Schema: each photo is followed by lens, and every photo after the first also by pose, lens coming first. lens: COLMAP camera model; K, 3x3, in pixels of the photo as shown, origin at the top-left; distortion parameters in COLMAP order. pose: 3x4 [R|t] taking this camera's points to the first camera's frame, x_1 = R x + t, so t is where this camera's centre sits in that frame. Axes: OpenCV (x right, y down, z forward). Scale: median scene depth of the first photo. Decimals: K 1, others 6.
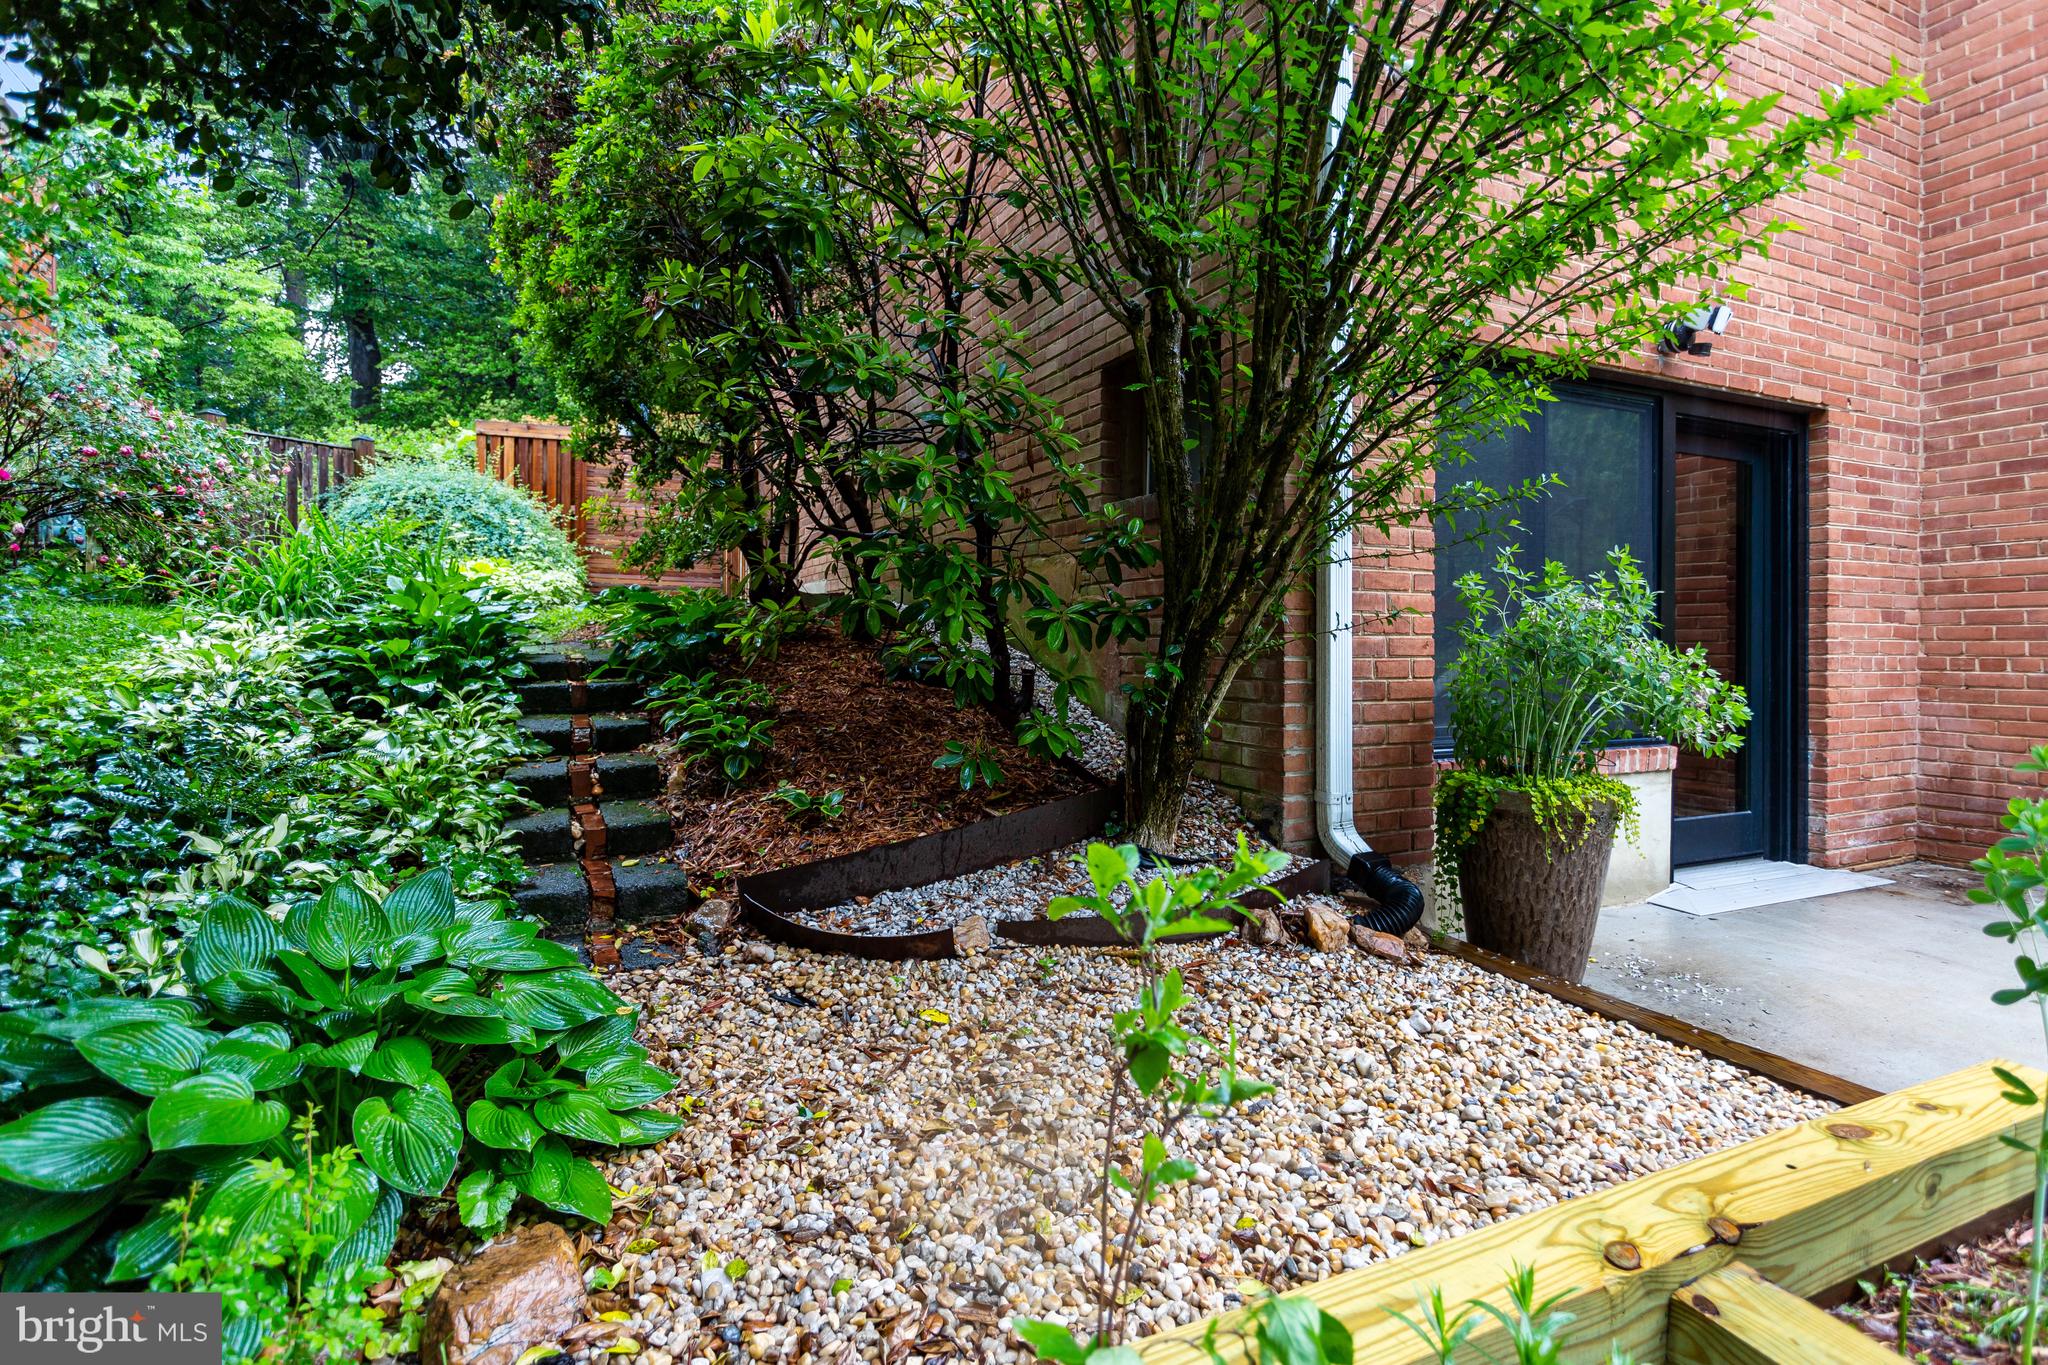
lens RADIAL K [[1108.2, 0, 1024.0], [0, 1108.2, 682.5], [0, 0, 1]] dist [0.003098, 0.003002]
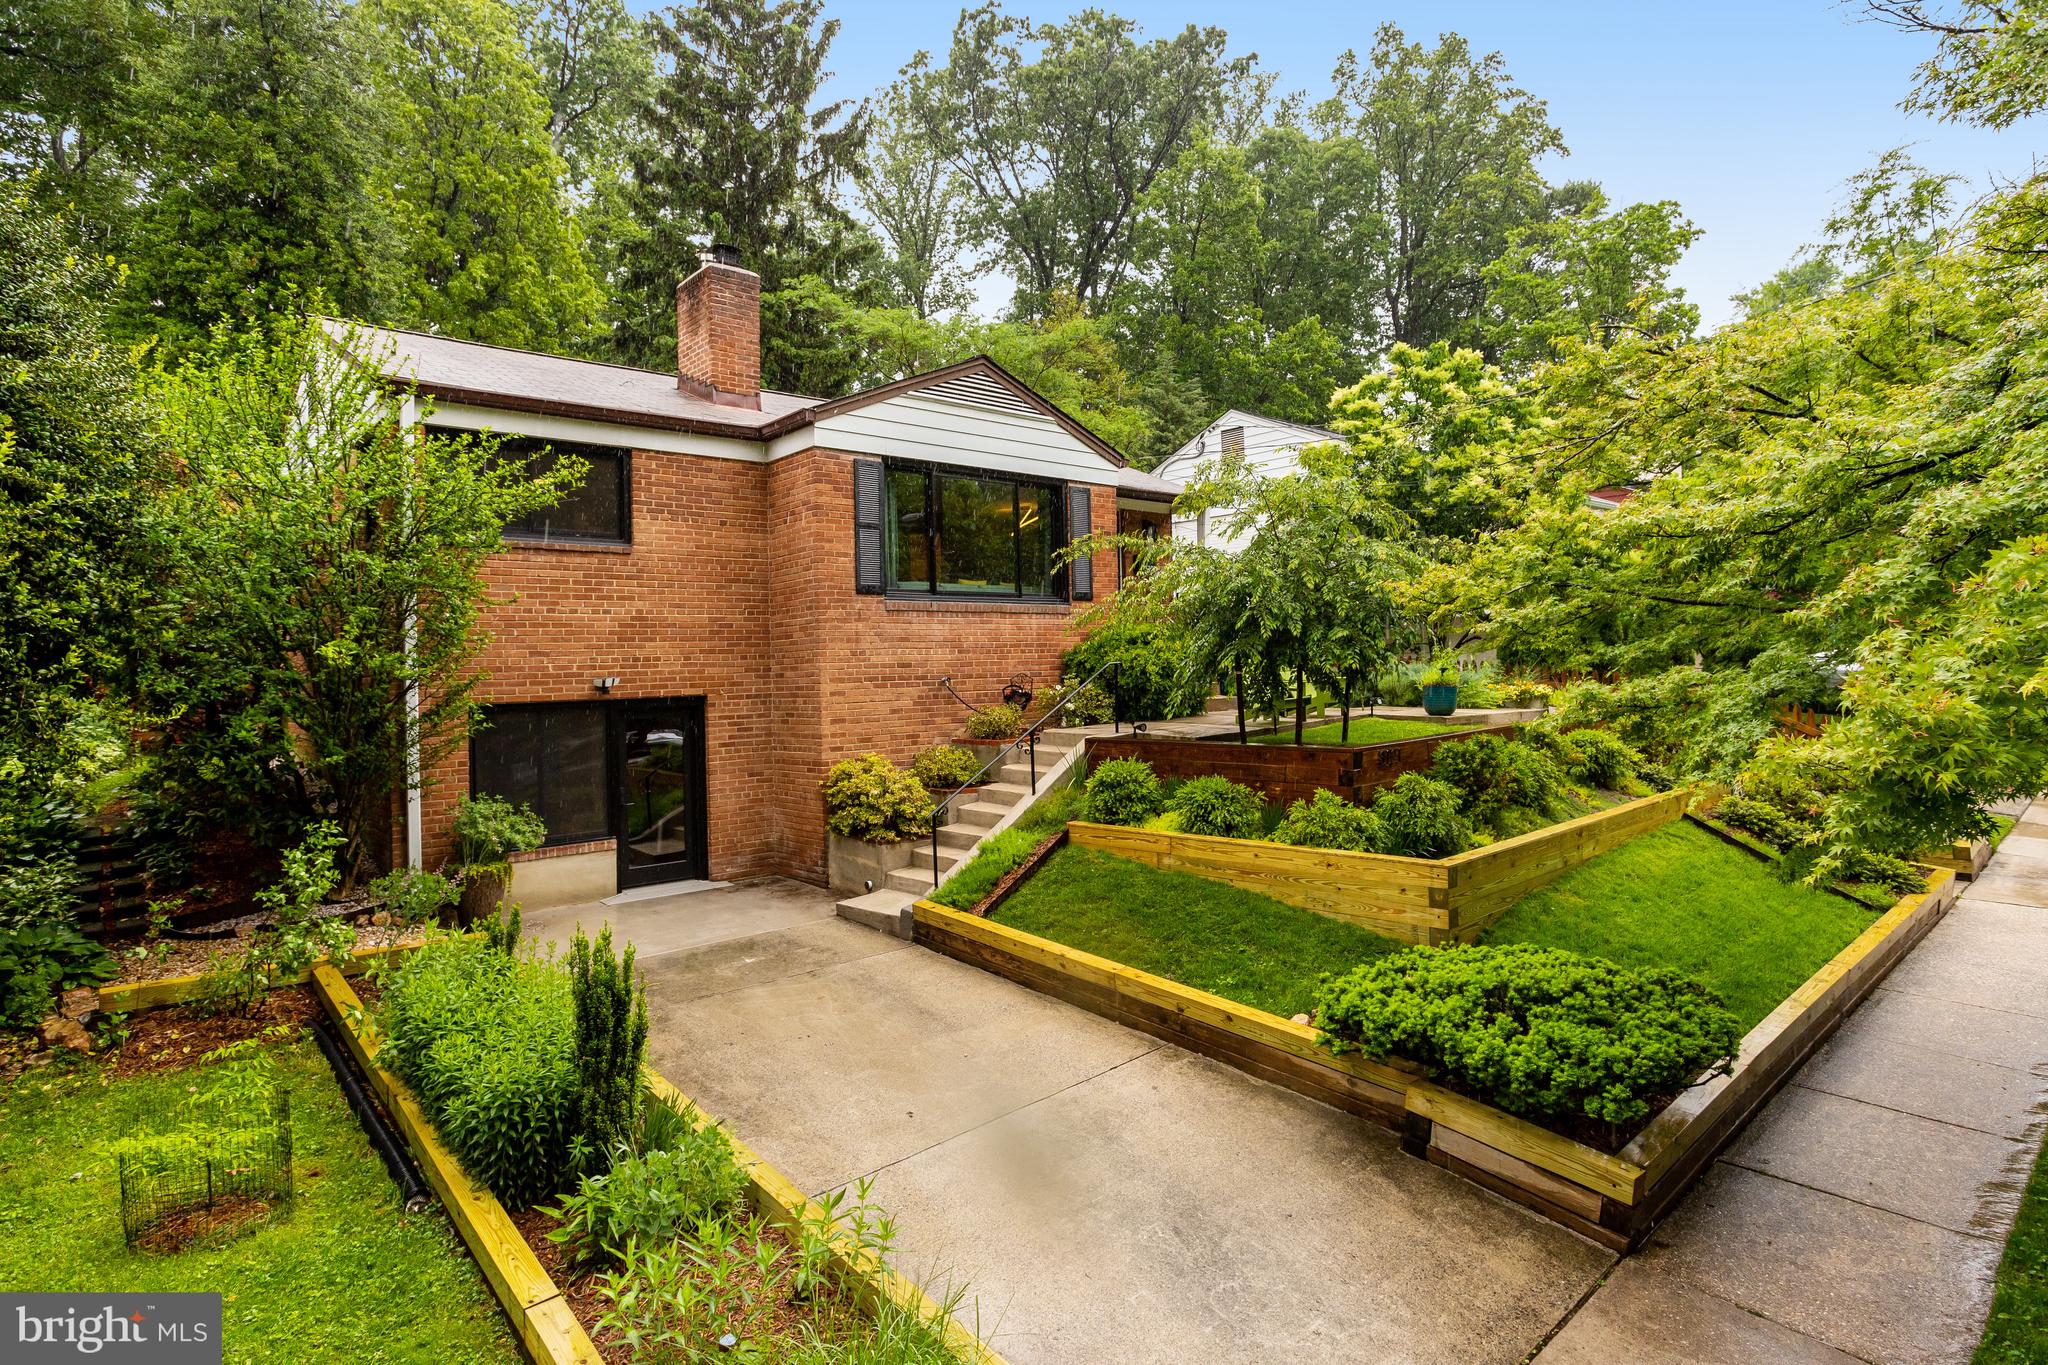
lens RADIAL K [[1108.2, 0, 1024.0], [0, 1108.2, 682.5], [0, 0, 1]] dist [0.003098, 0.003002]
pose [[0.960390, -0.034311, 0.276540, 0.998855], [0.044478, 0.998542, -0.030577, -0.233341], [-0.275087, 0.041665, 0.960516, -2.192402]]
